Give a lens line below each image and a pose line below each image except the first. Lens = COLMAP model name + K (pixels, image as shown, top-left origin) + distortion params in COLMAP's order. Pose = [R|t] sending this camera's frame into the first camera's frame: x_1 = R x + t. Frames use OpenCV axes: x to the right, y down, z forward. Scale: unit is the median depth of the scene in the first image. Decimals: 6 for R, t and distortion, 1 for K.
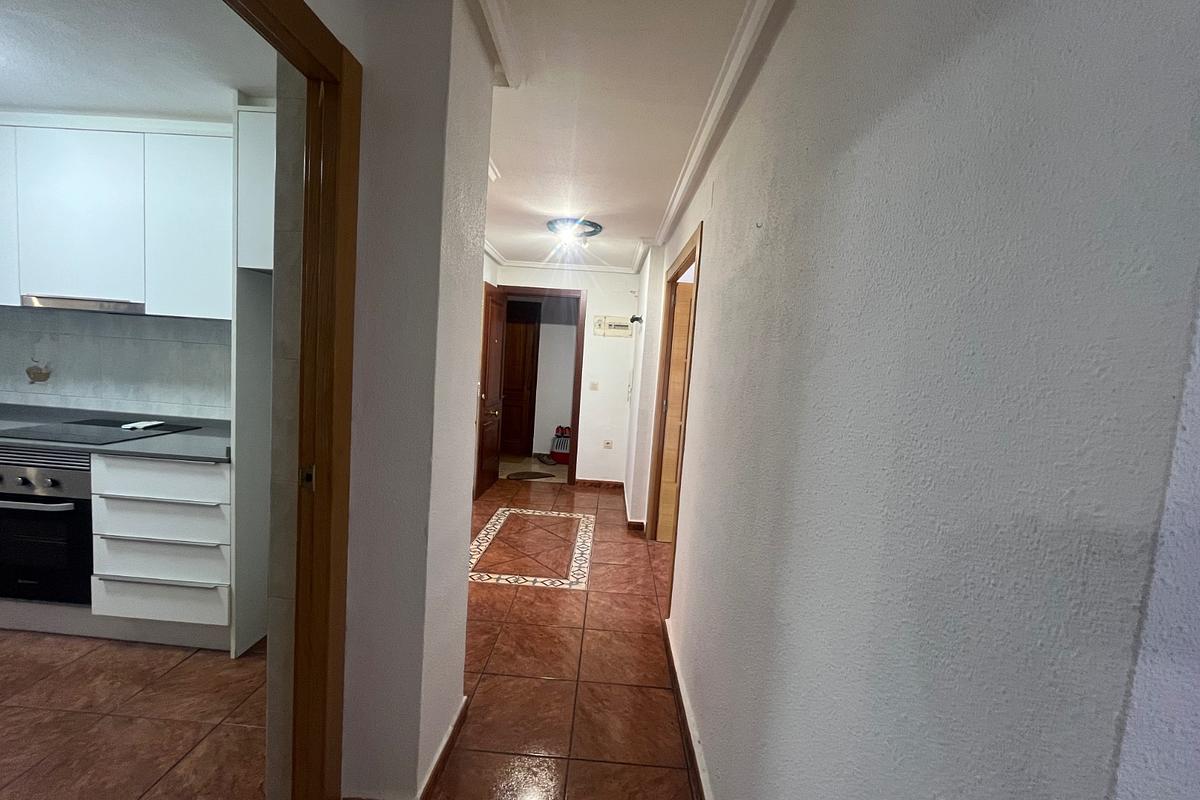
lens RADIAL K [[489.1, 0, 598.8], [0, 489.1, 397.7], [0, 0, 1]] dist [-0.002647, -0.000512]
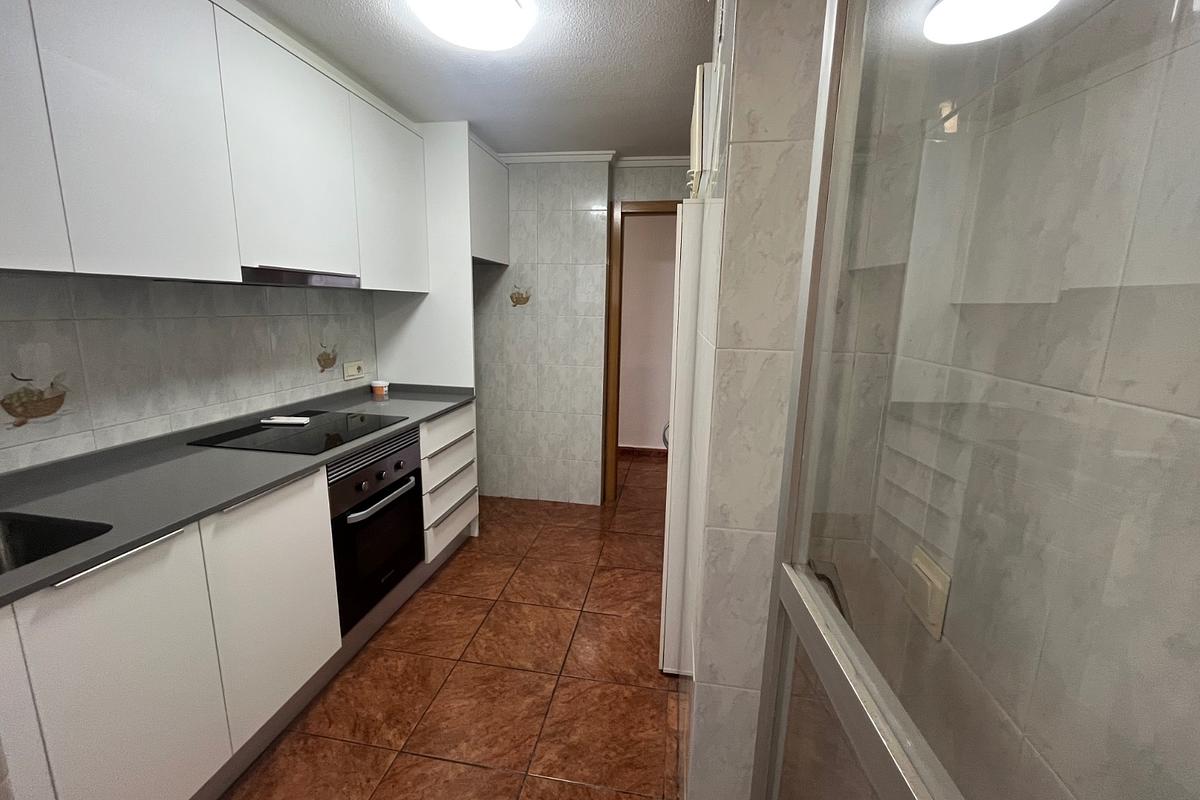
lens RADIAL K [[484.5, 0, 600.0], [0, 484.5, 400.0], [0, 0, 1]] dist [-0.007398, -0.000595]
pose [[0.137169, -0.251634, 0.958053, -1.914097], [0.072084, 0.967166, 0.243707, -0.163750], [-0.987921, 0.035631, 0.150804, 0.412646]]
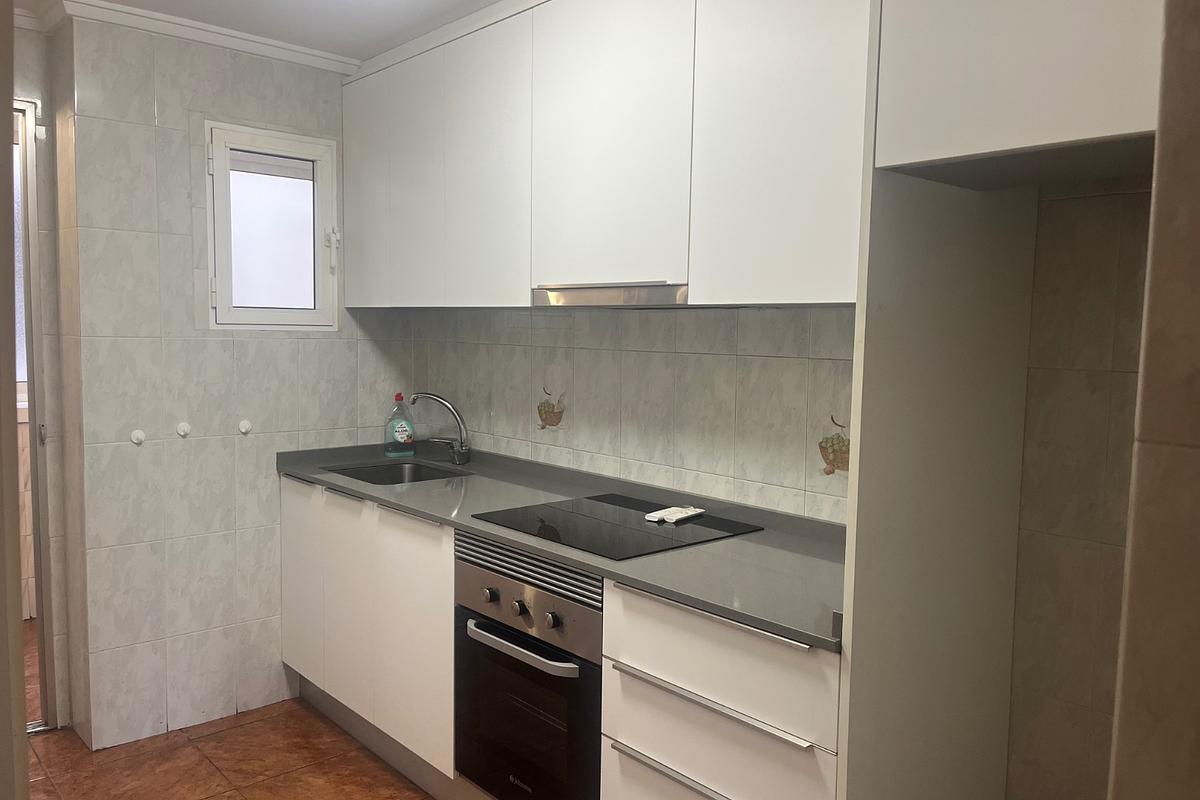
lens RADIAL K [[899.3, 0, 602.8], [0, 899.3, 402.7], [0, 0, 1]] dist [0.060707, -0.088559]
pose [[0.686857, 0.007268, -0.726756, -0.327521], [-0.030474, 0.999359, -0.018806, -0.052507], [0.726153, 0.035064, 0.686638, 0.315184]]
